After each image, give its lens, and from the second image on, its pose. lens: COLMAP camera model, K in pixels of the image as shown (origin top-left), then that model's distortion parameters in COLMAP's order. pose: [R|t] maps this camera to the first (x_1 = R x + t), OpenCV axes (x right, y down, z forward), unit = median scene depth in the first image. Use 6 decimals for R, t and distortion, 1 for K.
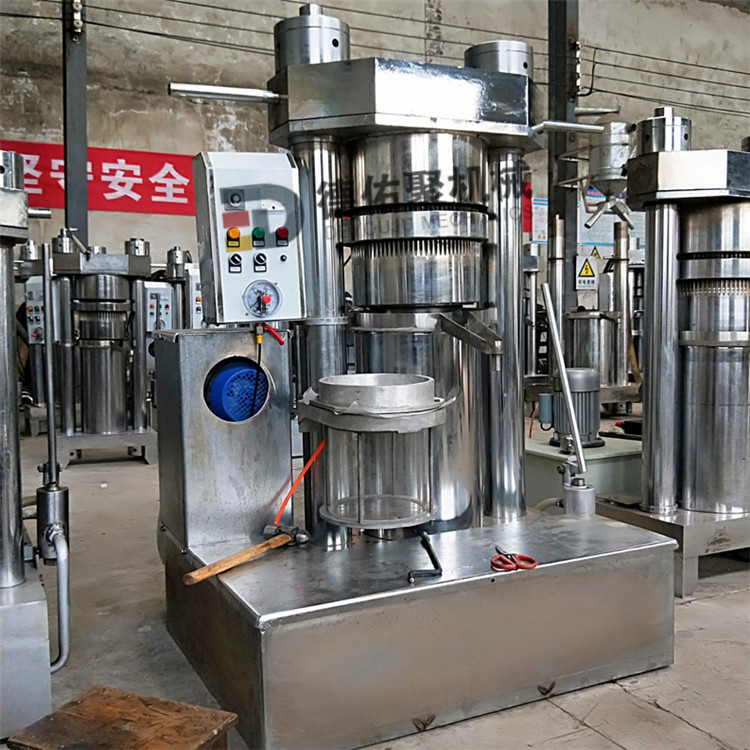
lens RADIAL K [[876.3, 0, 375.7], [0, 876.3, 376.7], [0, 0, 1]] dist [-0.020087, 0.000000]
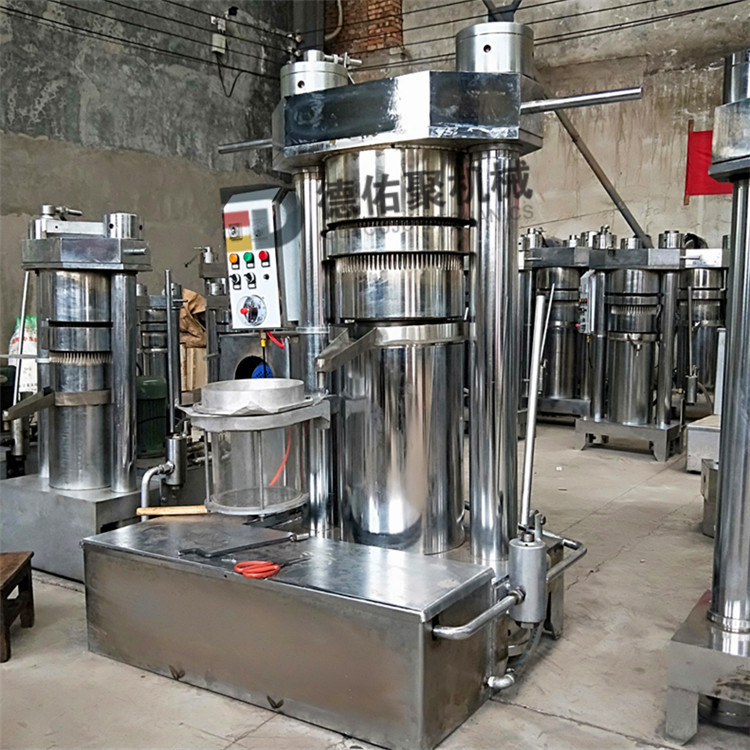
lens RADIAL K [[876.3, 0, 374.7], [0, 876.3, 370.2], [0, 0, 1]] dist [-0.020087, 0.000000]
pose [[0.512676, 0.088263, -0.854033, 0.770410], [-0.072652, 0.995594, 0.059280, -0.069260], [0.855503, 0.031655, 0.516829, 0.395077]]
